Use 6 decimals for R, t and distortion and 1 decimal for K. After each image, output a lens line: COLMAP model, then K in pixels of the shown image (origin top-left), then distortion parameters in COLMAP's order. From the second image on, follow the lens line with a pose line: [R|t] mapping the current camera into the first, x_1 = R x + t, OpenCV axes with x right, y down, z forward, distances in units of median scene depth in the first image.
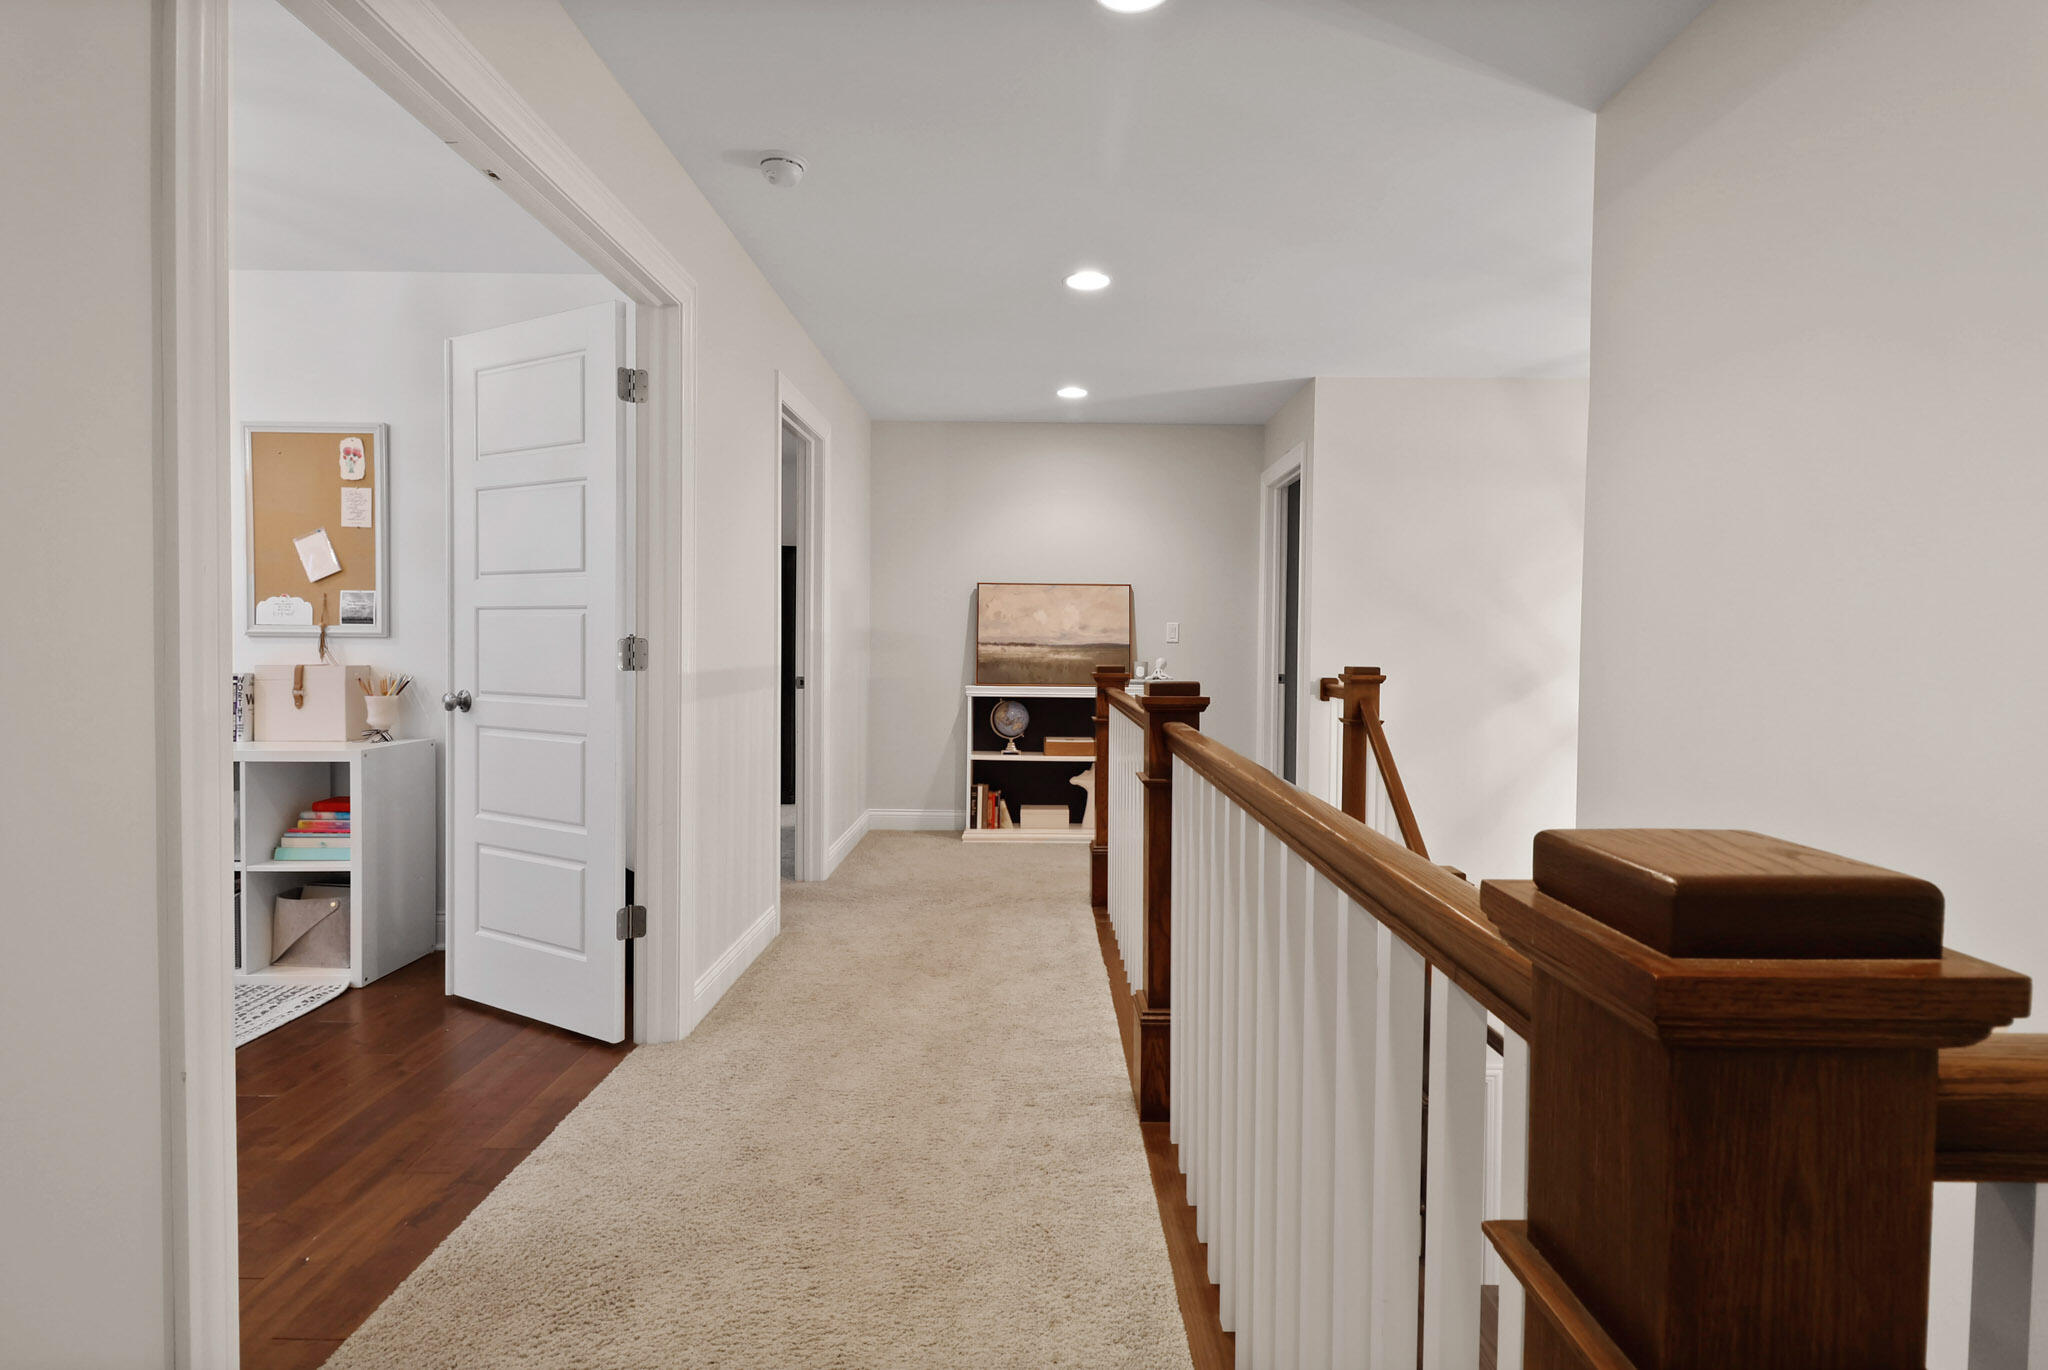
lens RADIAL K [[997.9, 0, 1034.1], [0, 997.9, 661.6], [0, 0, 1]] dist [0.000570, -0.001193]
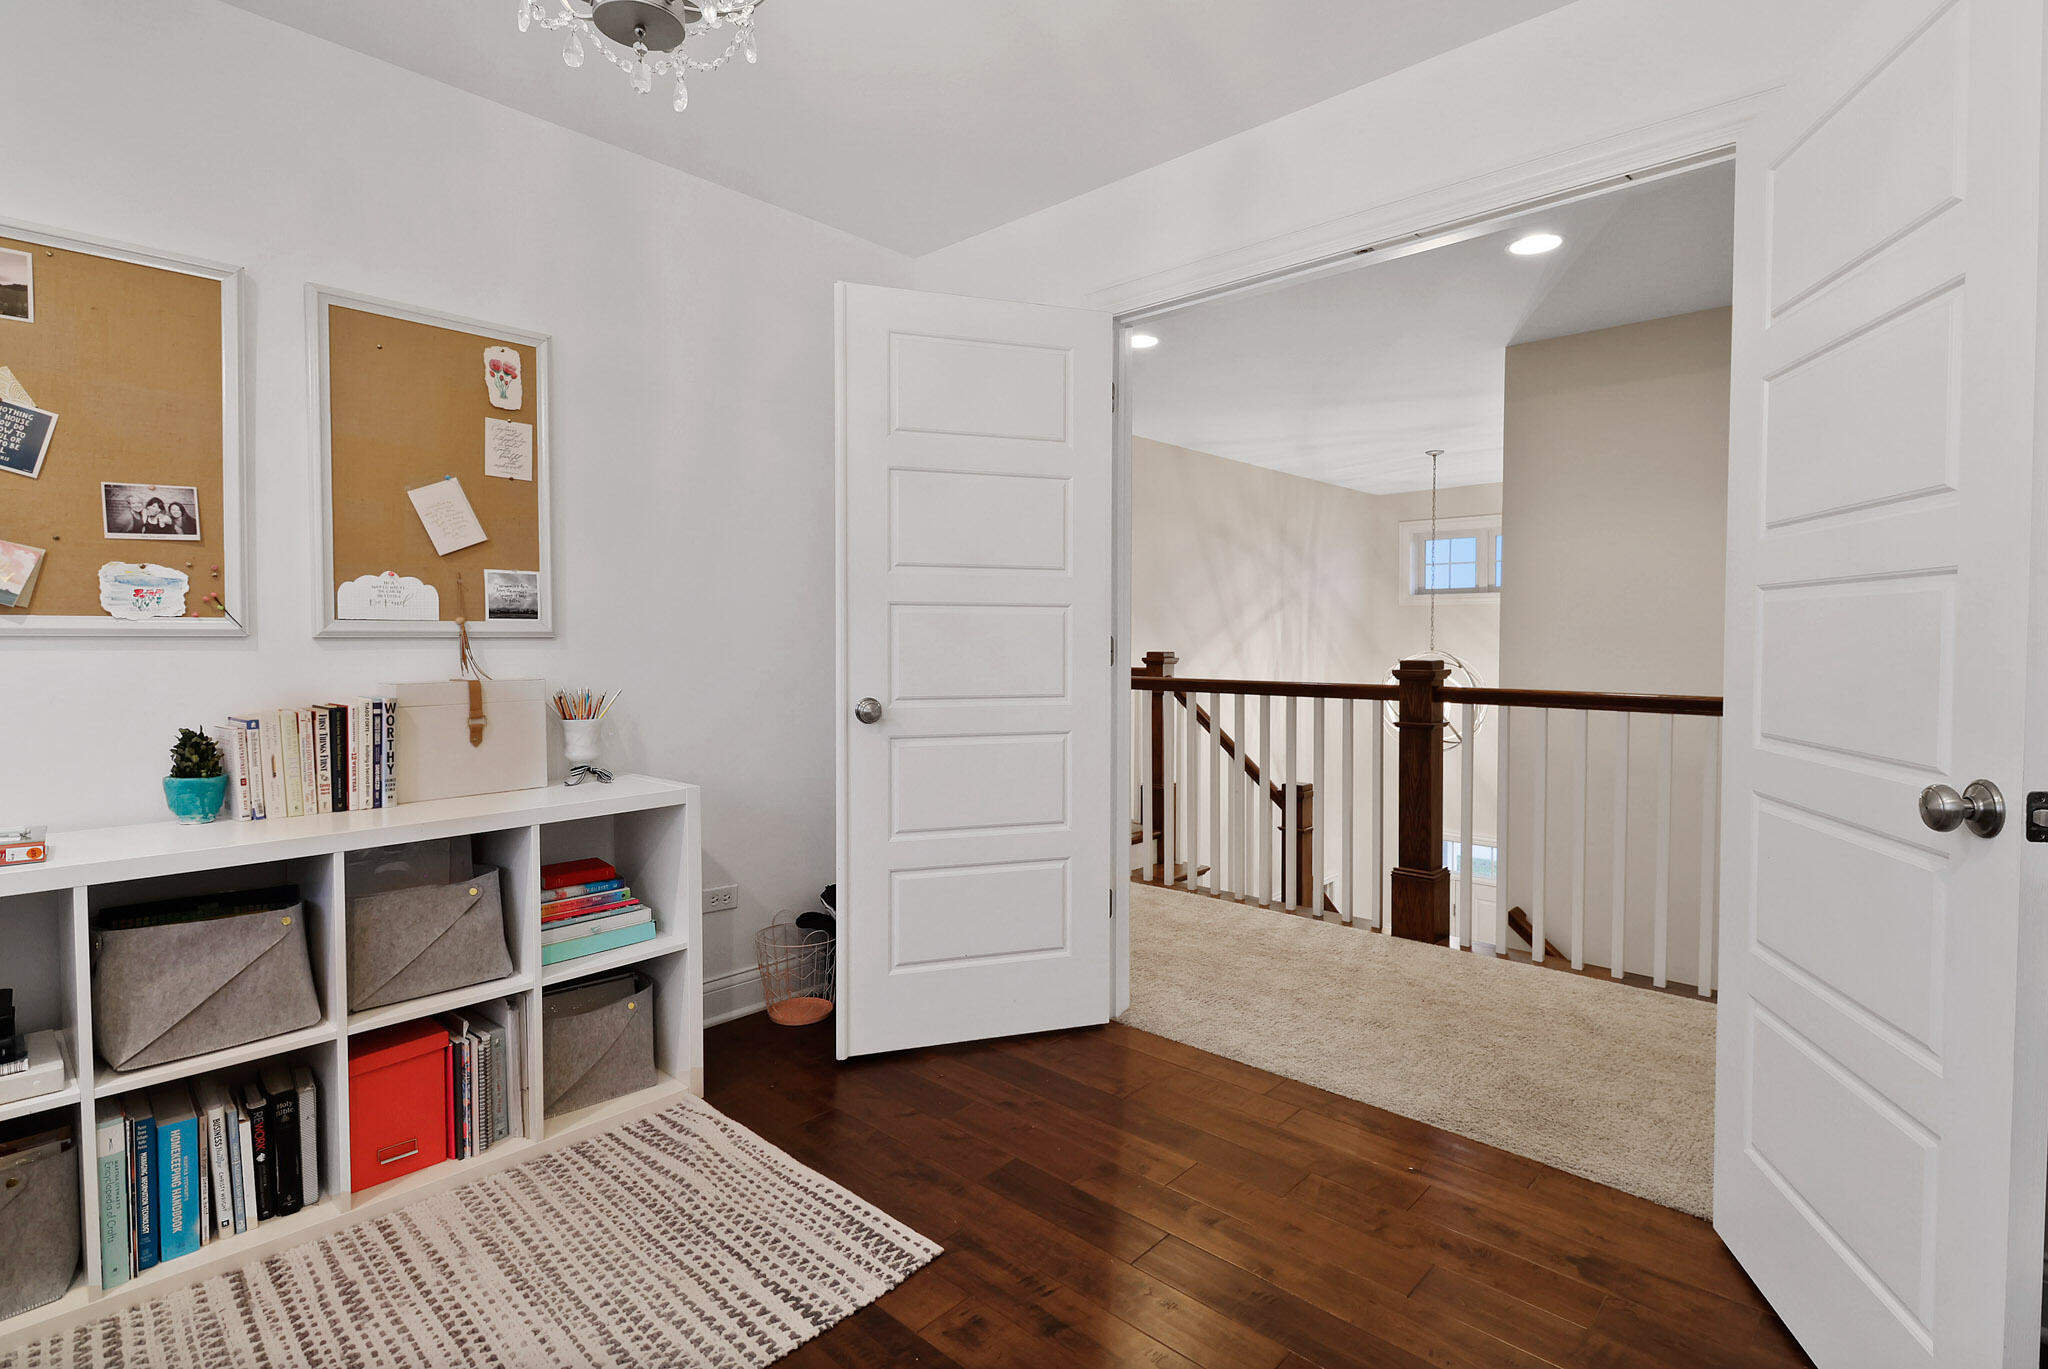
lens RADIAL K [[997.9, 0, 1034.1], [0, 997.9, 661.1], [0, 0, 1]] dist [0.000570, -0.001193]
pose [[0.679010, -0.029329, 0.733543, -0.945025], [0.020620, 0.999569, 0.020879, -0.015453], [-0.733839, 0.000949, 0.679323, 0.265352]]
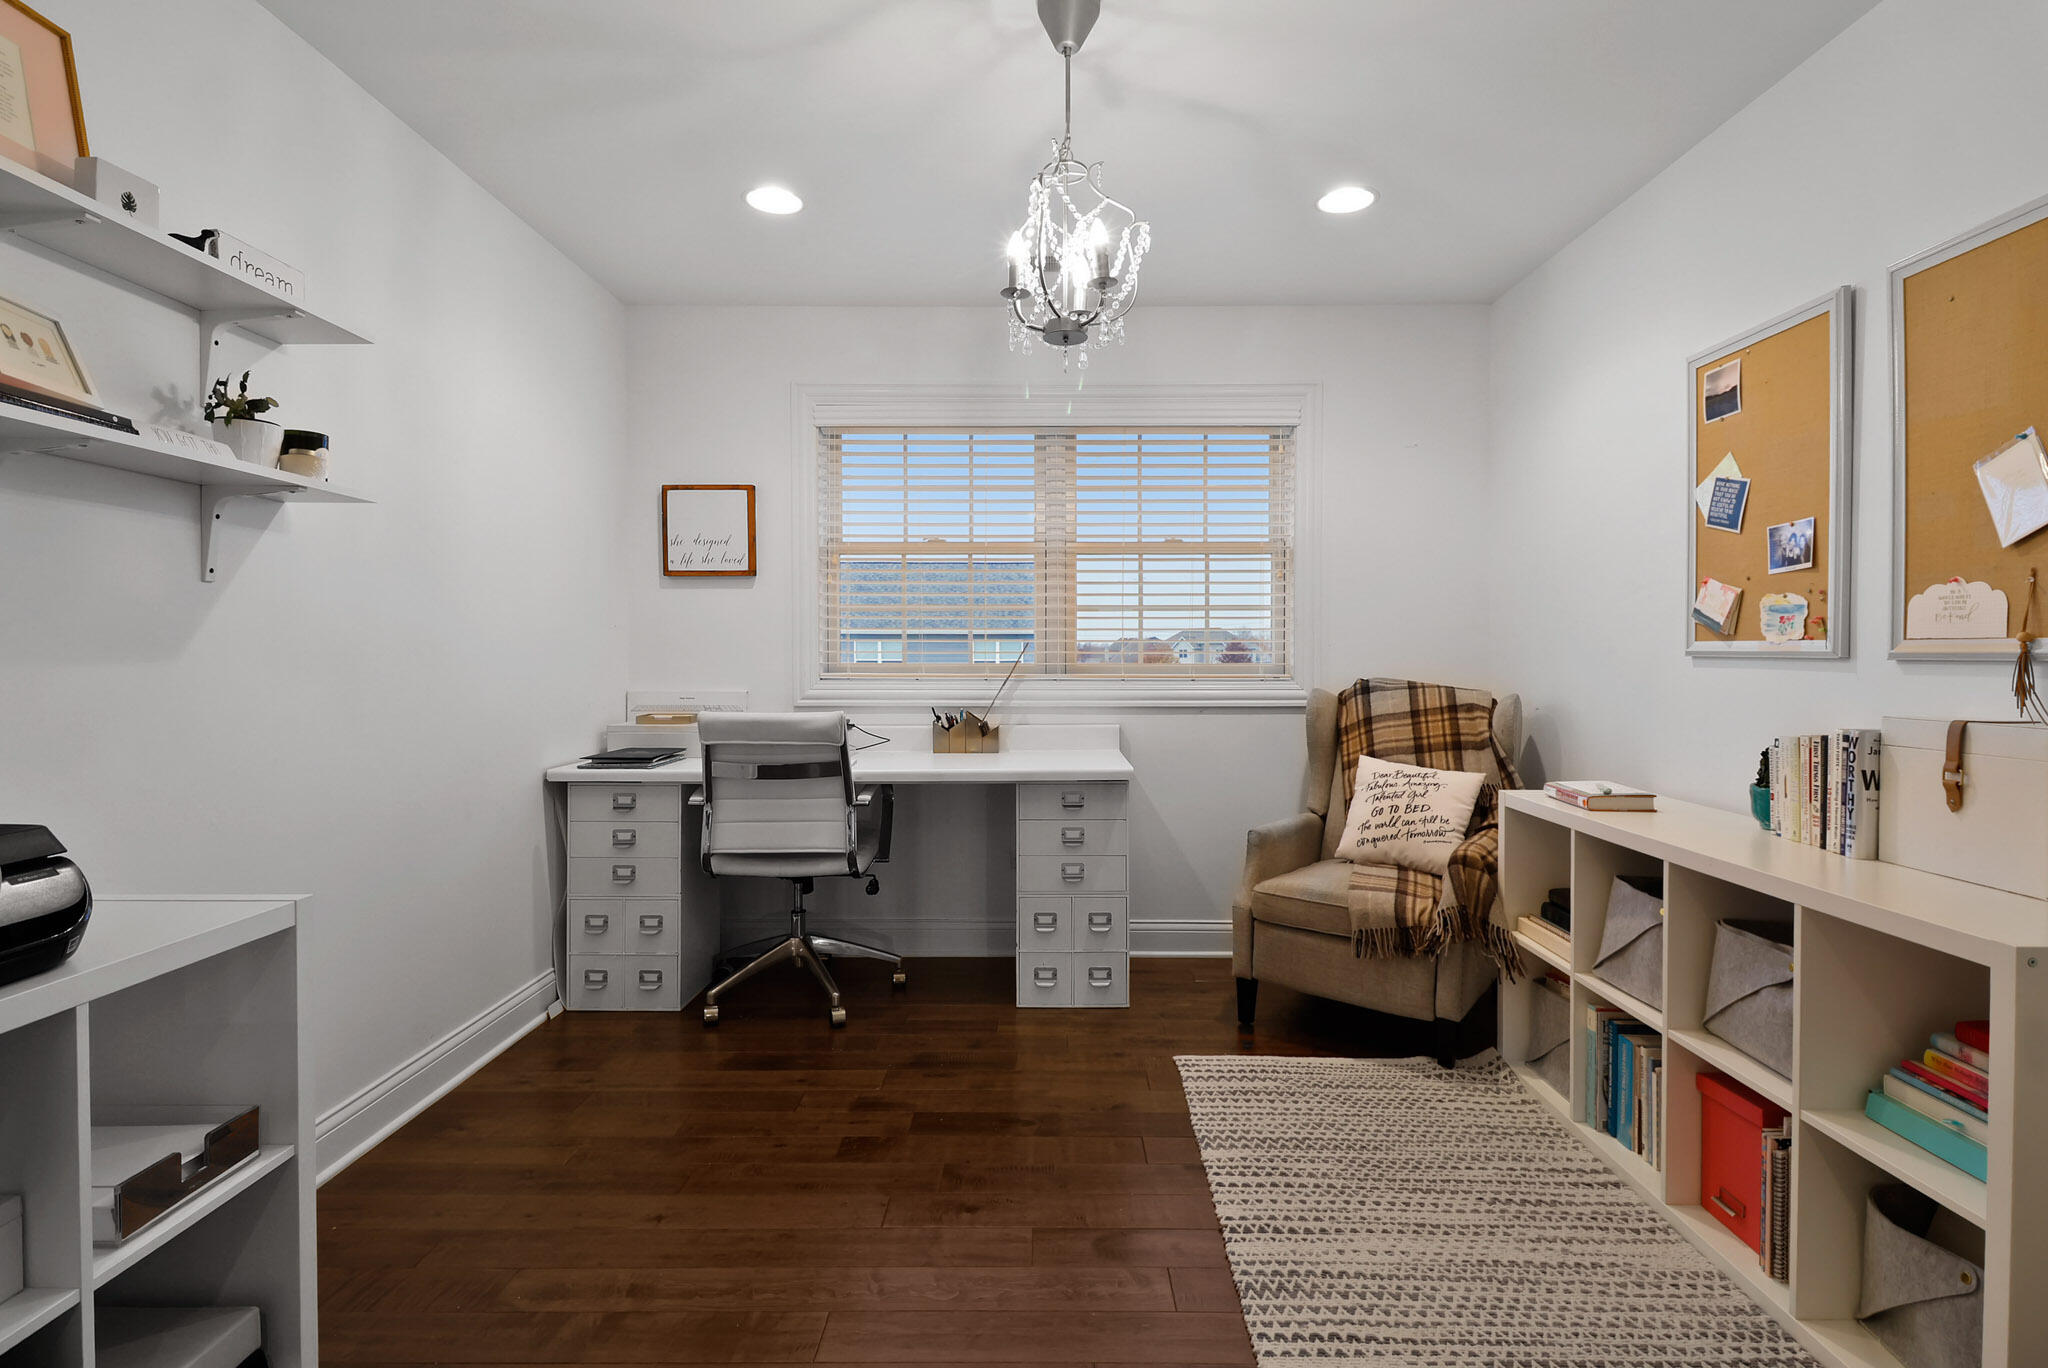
lens RADIAL K [[997.9, 0, 1034.1], [0, 997.9, 660.6], [0, 0, 1]] dist [0.000570, -0.001193]
pose [[-0.021988, -0.001633, -0.999757, -0.238707], [-0.021271, 0.999773, -0.001166, -0.015169], [0.999532, 0.021240, -0.022017, 0.549236]]
